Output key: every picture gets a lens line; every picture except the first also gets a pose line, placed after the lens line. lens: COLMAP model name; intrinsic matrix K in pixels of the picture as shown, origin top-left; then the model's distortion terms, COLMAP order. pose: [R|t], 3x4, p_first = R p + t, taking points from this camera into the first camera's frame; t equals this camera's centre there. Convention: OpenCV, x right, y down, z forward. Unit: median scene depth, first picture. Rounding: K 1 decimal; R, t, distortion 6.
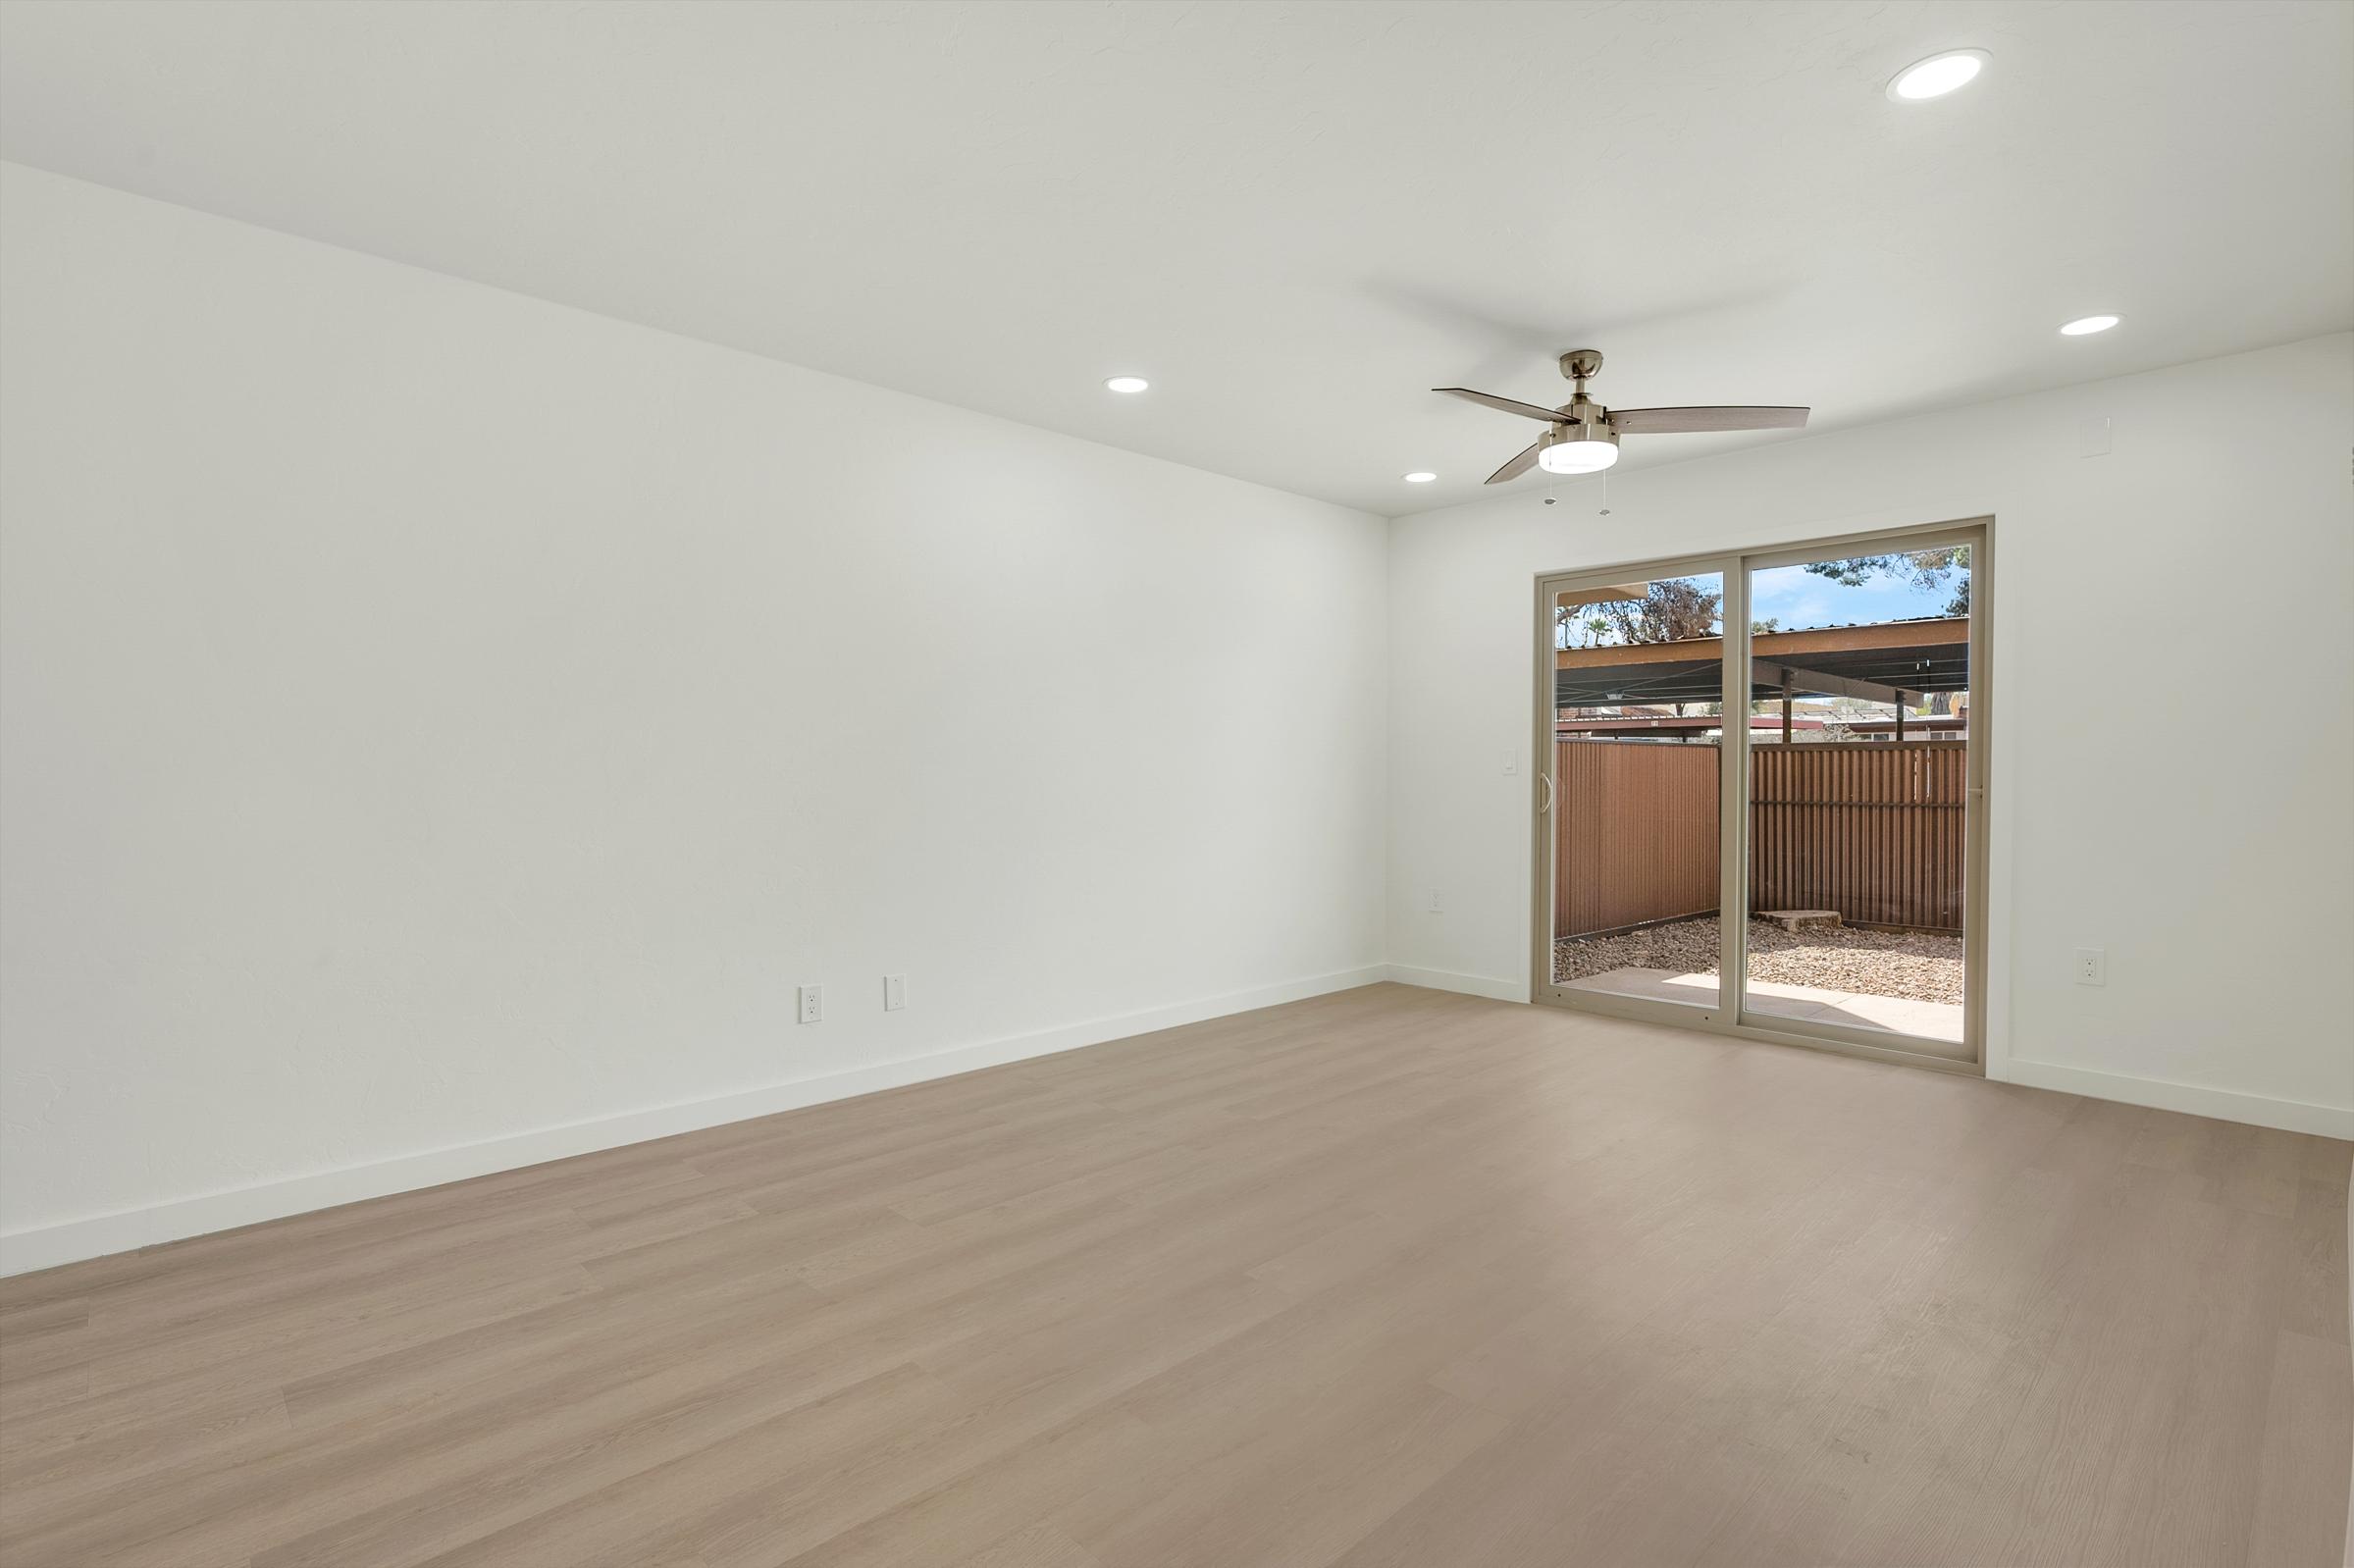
lens RADIAL K [[1125.4, 0, 1191.0], [0, 1125.4, 781.7], [0, 0, 1]] dist [-0.004164, 0.003569]
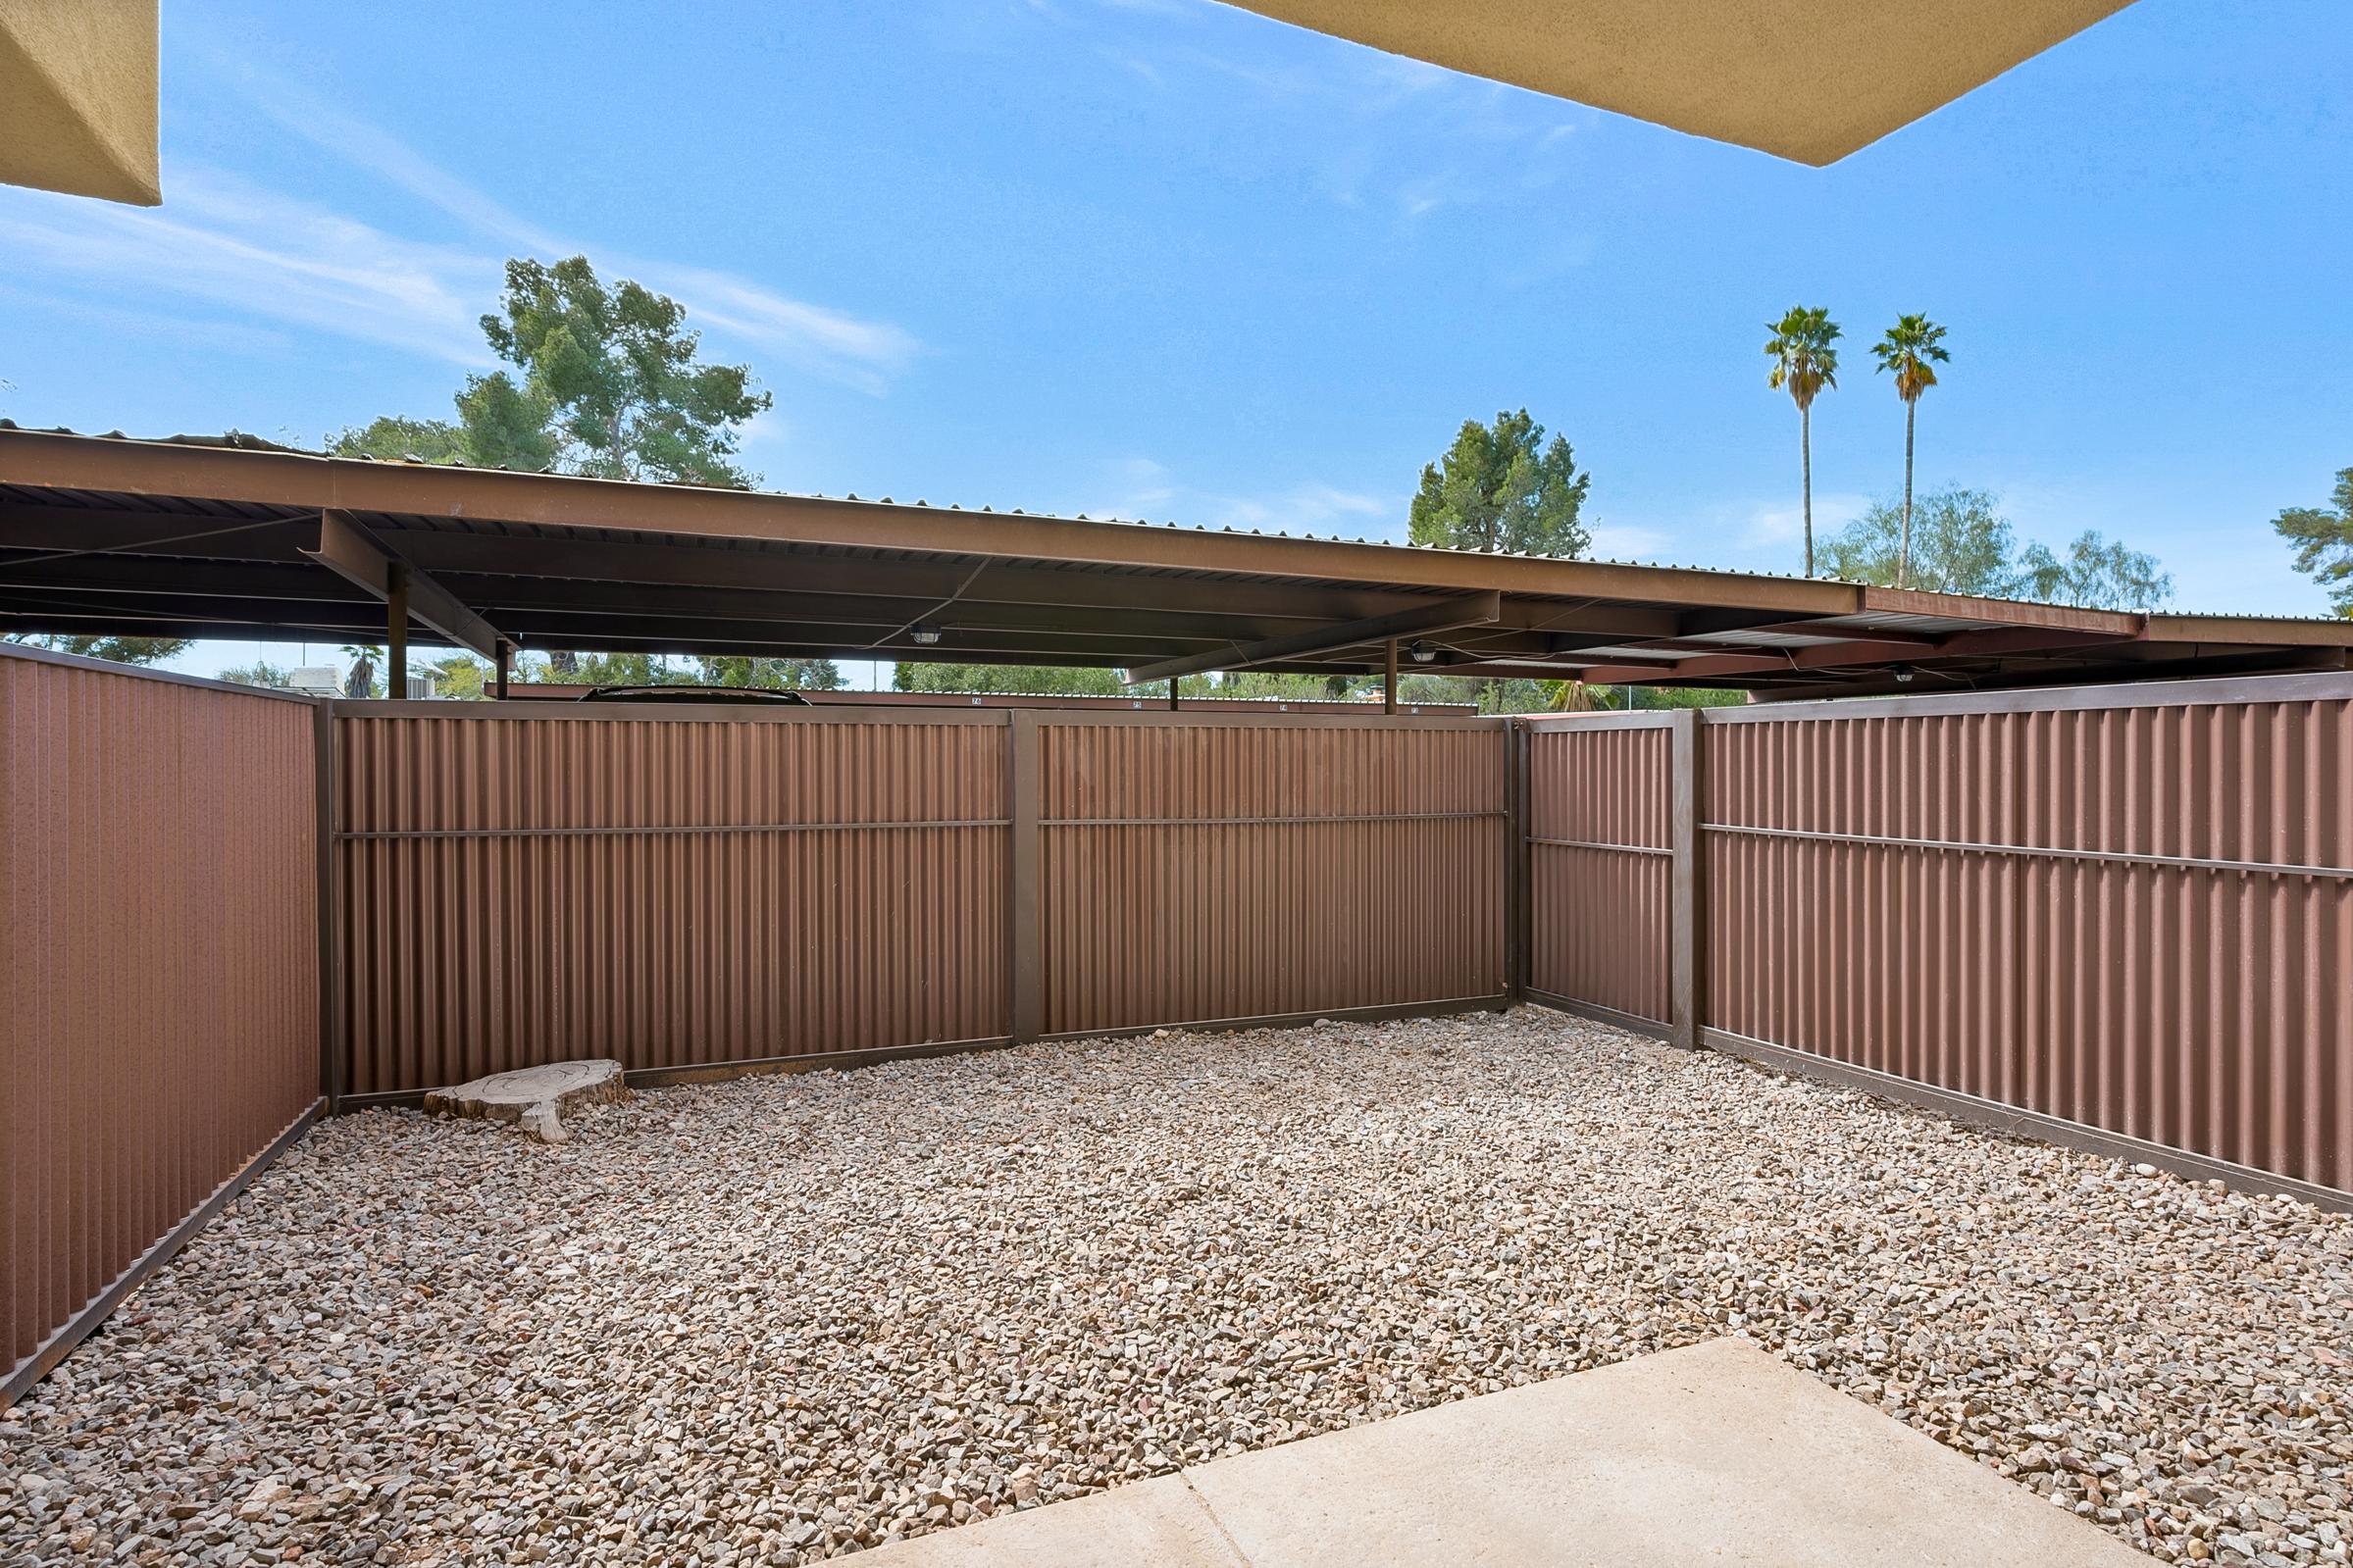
lens RADIAL K [[1199.4, 0, 1176.9], [0, 1199.4, 780.4], [0, 0, 1]] dist [0.004134, 0.001653]
pose [[0.364810, -0.013211, 0.930988, 0.404037], [0.008892, 0.999903, 0.010704, -0.011778], [-0.931040, 0.004373, 0.364892, 1.247899]]
